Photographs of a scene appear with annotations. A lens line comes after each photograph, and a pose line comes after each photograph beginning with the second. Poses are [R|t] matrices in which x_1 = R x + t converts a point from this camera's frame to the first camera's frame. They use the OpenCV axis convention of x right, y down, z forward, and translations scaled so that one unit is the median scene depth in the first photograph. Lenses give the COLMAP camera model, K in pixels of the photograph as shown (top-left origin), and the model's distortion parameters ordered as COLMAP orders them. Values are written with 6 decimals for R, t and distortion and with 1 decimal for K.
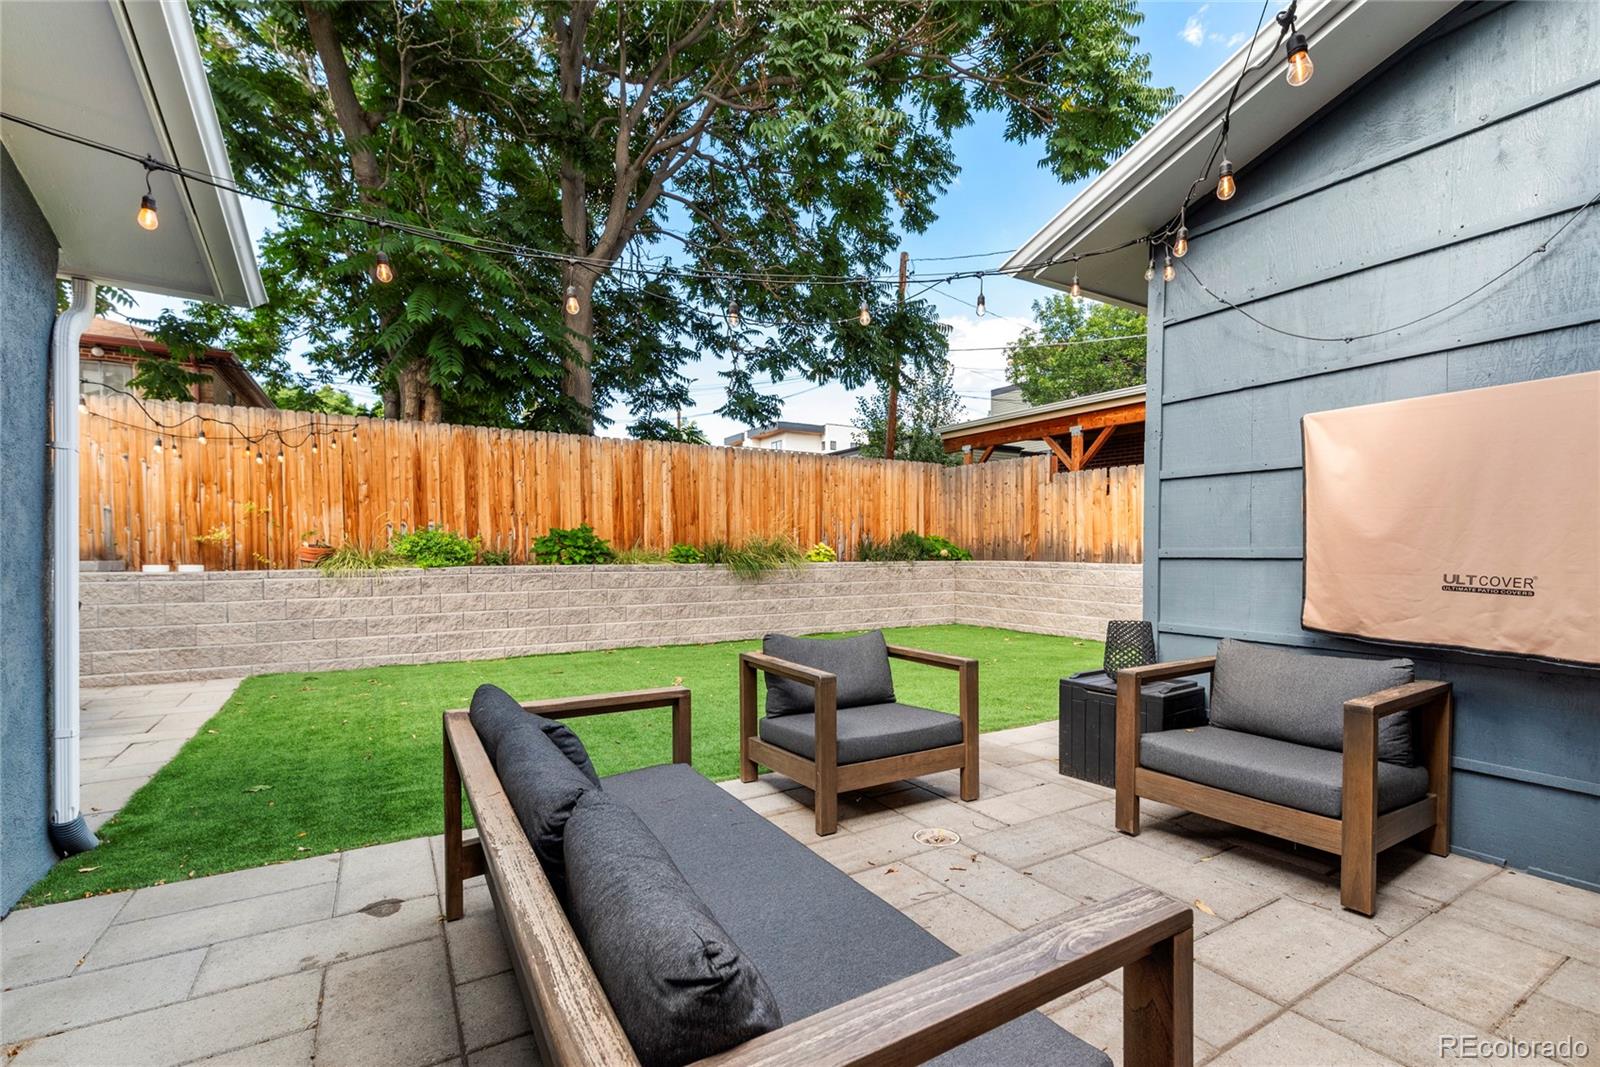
lens RADIAL K [[697.8, 0, 799.6], [0, 697.8, 544.7], [0, 0, 1]] dist [0.002473, -0.000529]
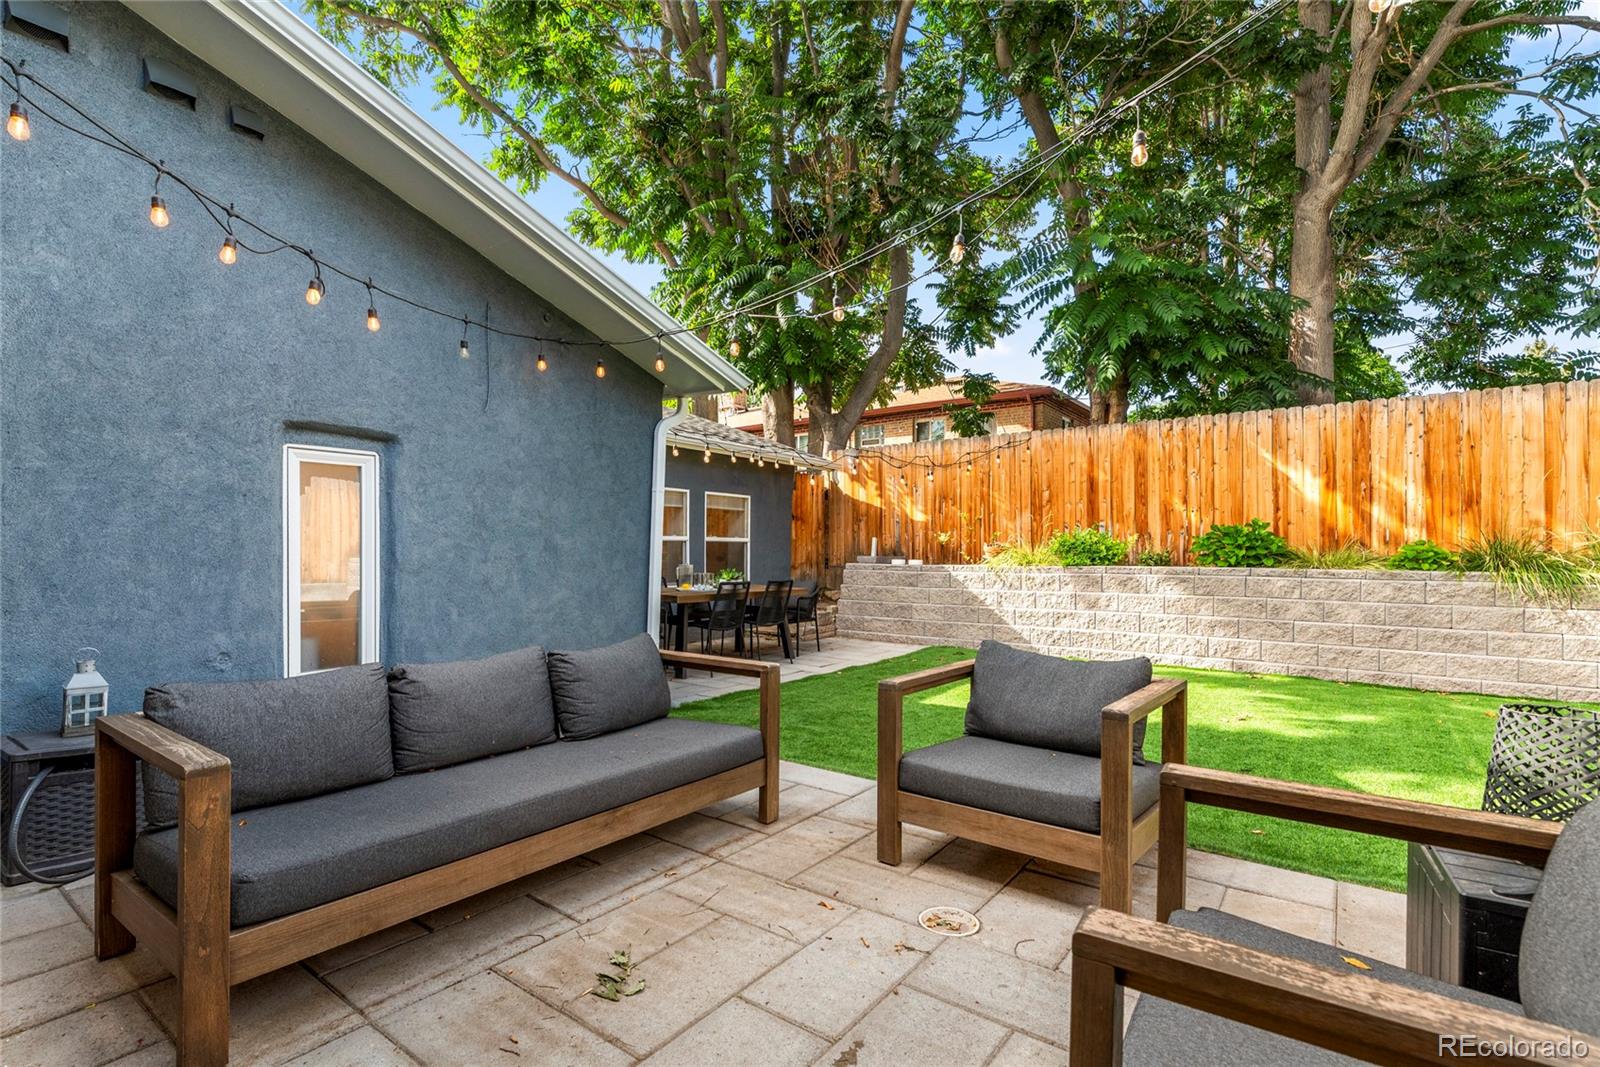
lens RADIAL K [[727.9, 0, 795.8], [0, 727.9, 545.0], [0, 0, 1]] dist [-0.003235, -0.000439]
pose [[0.392373, -0.004346, -0.919796, 0.265028], [0.002305, 0.999990, -0.003741, 0.003530], [0.919803, -0.000652, 0.392379, 0.165187]]
